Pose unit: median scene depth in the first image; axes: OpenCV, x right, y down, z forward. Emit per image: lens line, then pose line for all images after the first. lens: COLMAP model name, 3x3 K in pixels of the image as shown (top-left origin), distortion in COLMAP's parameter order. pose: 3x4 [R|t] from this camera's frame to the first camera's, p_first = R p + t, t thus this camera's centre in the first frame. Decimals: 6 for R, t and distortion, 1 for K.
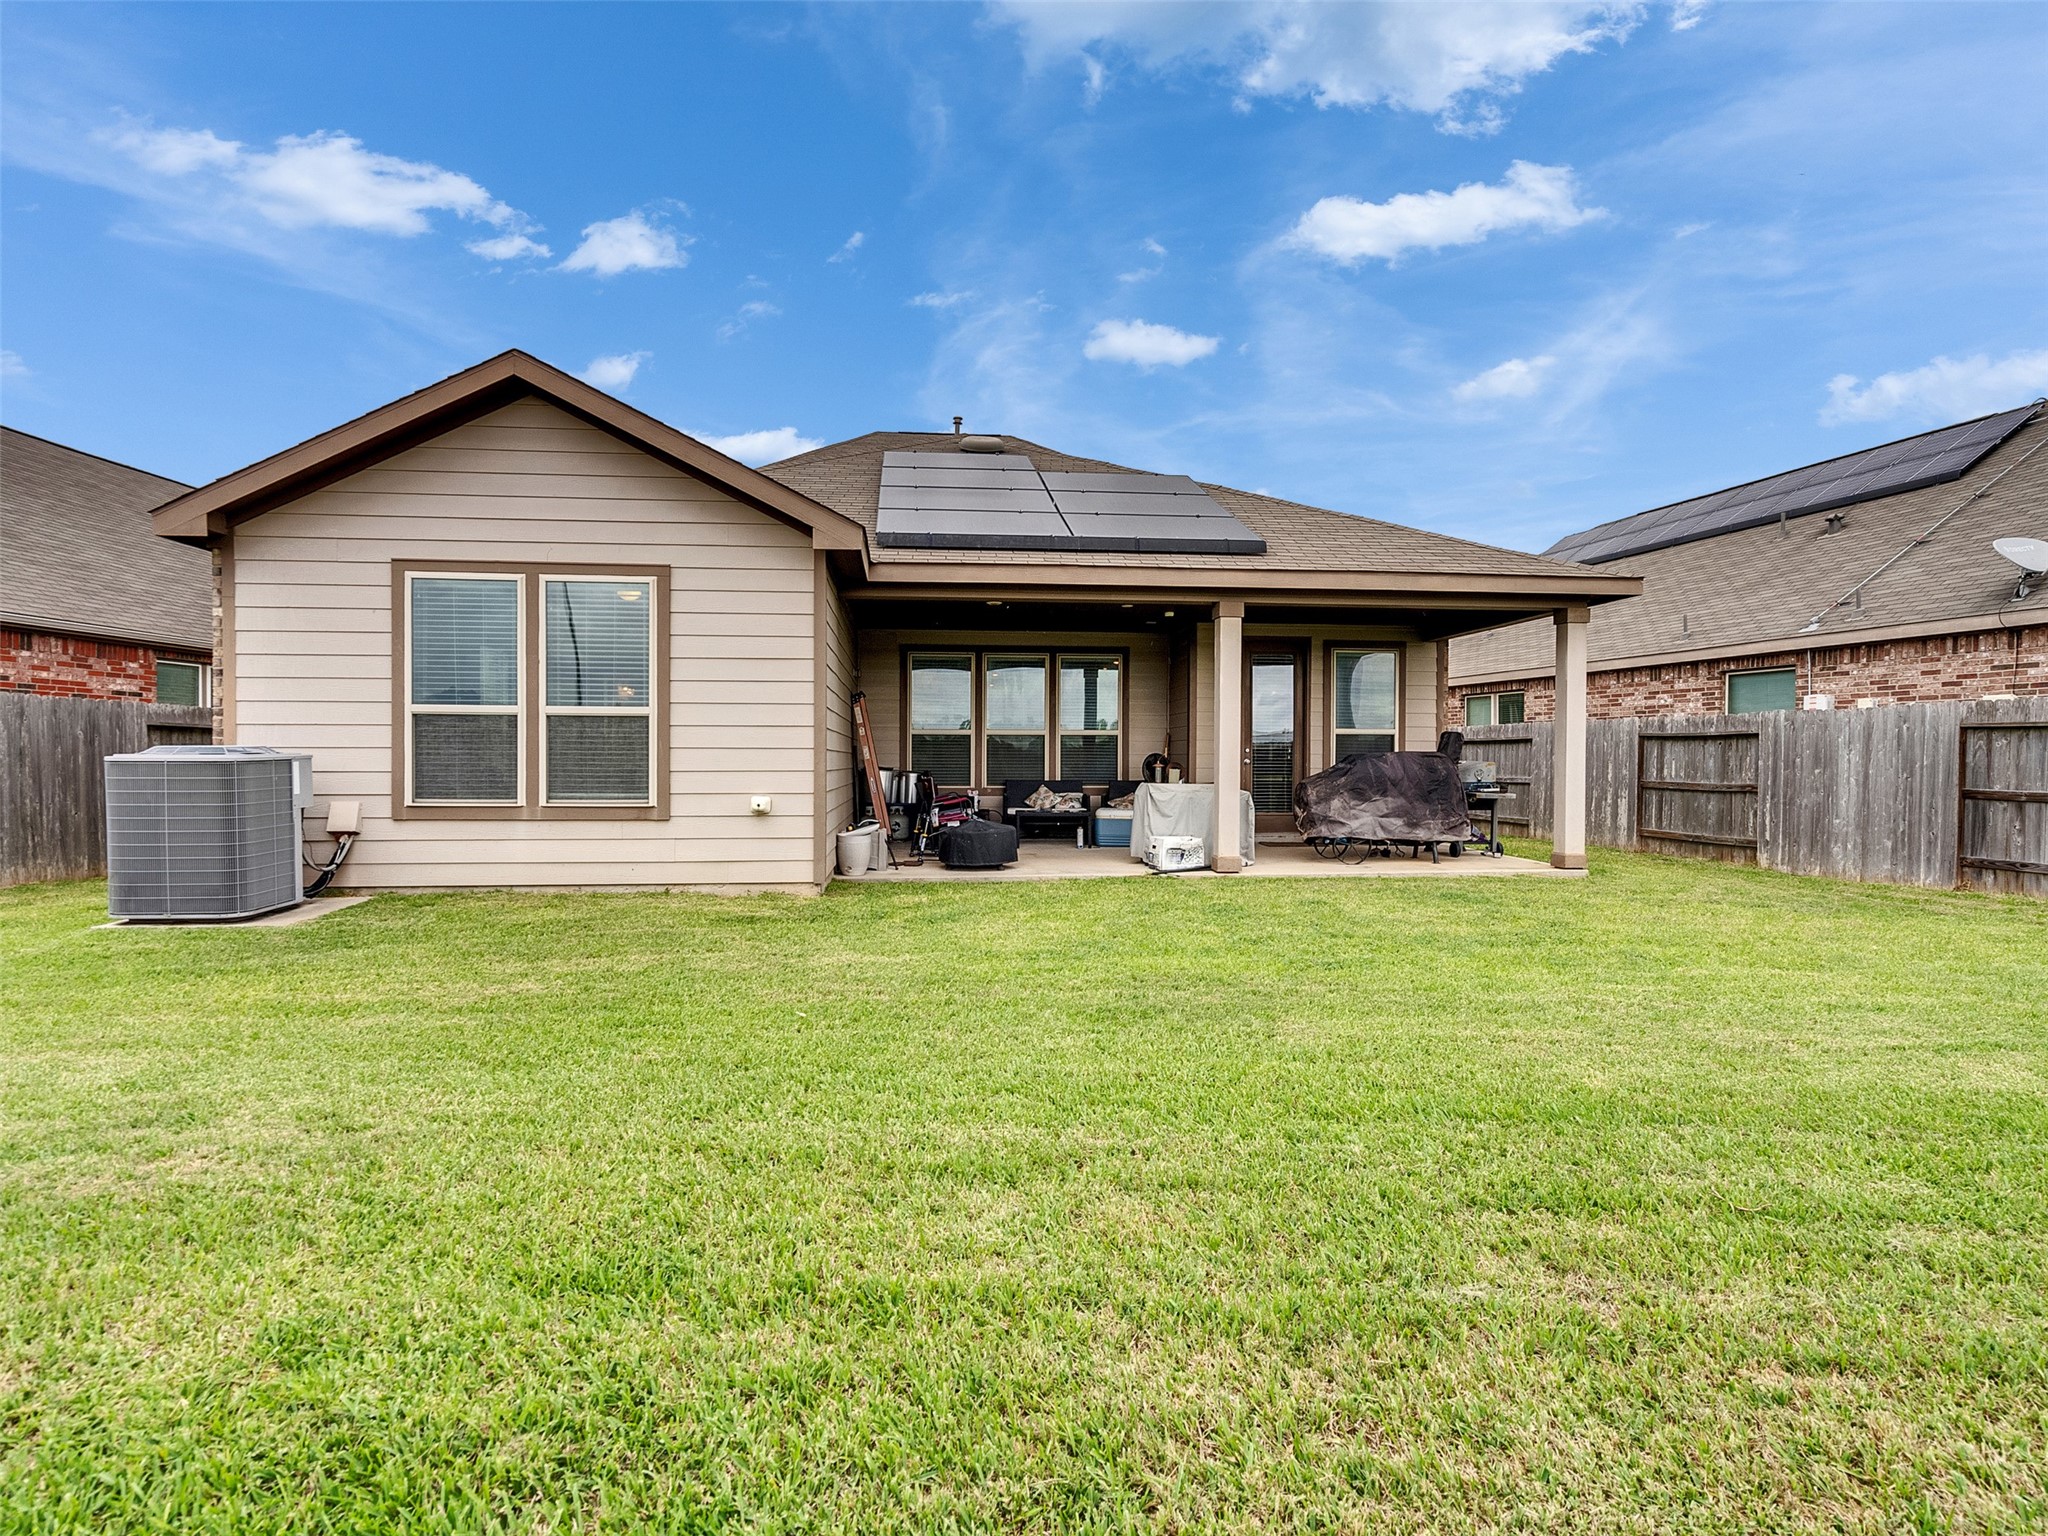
lens RADIAL K [[1050.1, 0, 1023.1], [0, 1050.1, 767.4], [0, 0, 1]] dist [-0.000451, -0.000069]
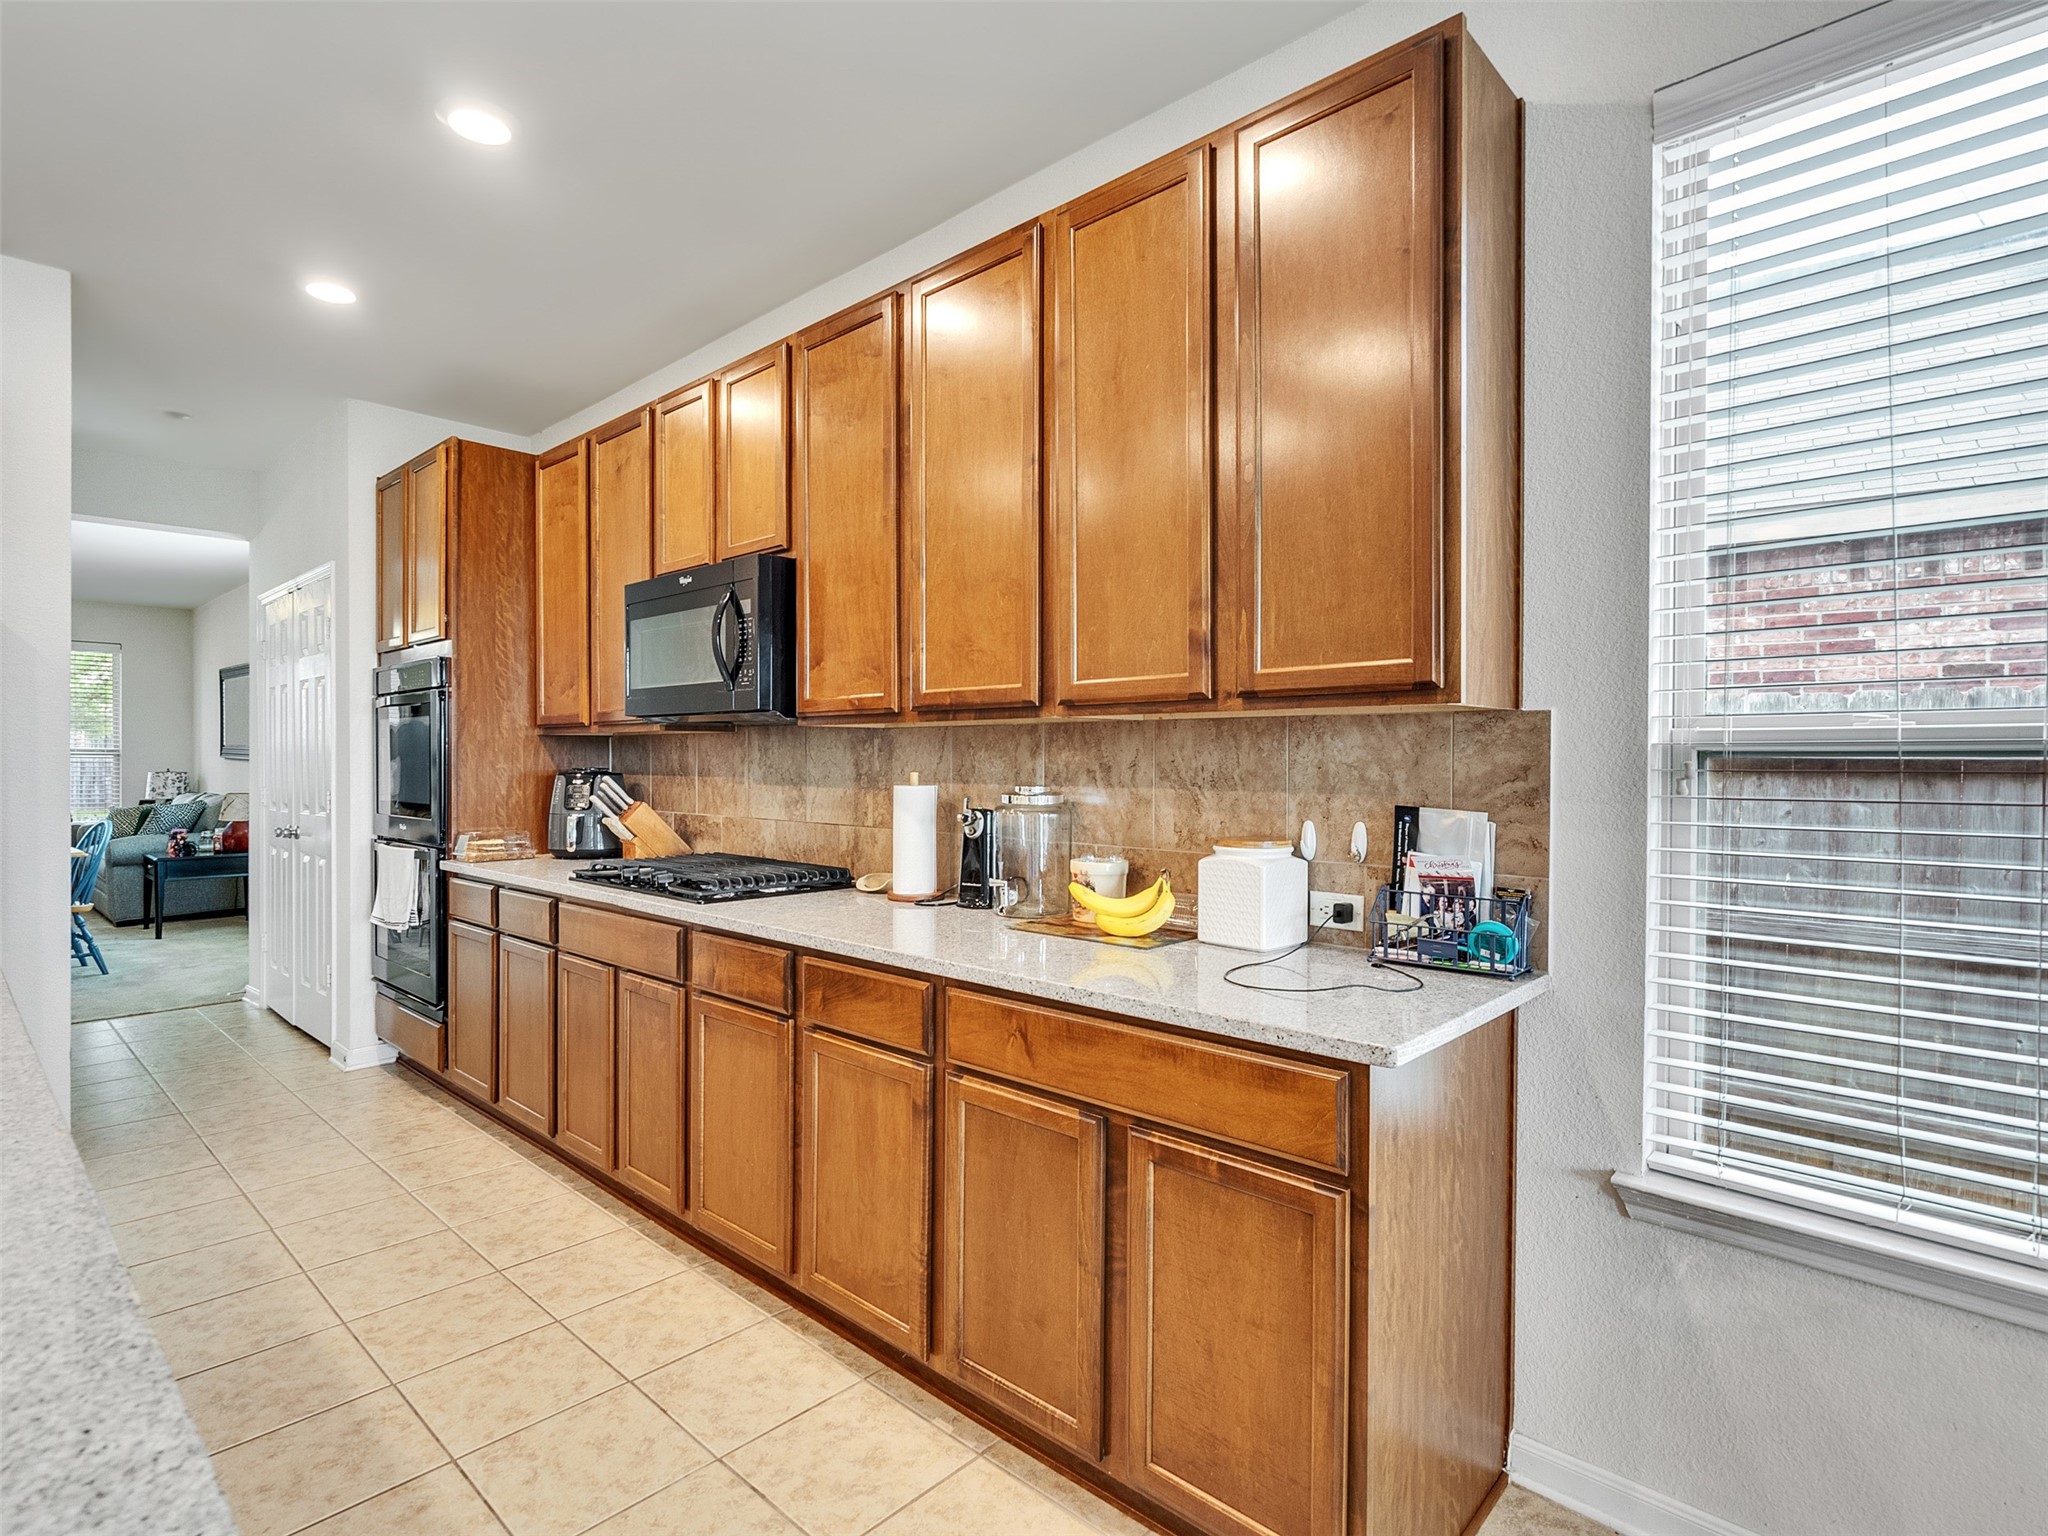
lens RADIAL K [[1050.1, 0, 1023.8], [0, 1050.1, 764.5], [0, 0, 1]] dist [-0.000451, -0.000069]
pose [[0.756765, -0.003278, 0.653678, 0.165571], [0.014645, 0.999821, -0.011940, -0.024289], [-0.653523, 0.018609, 0.756678, 0.926576]]
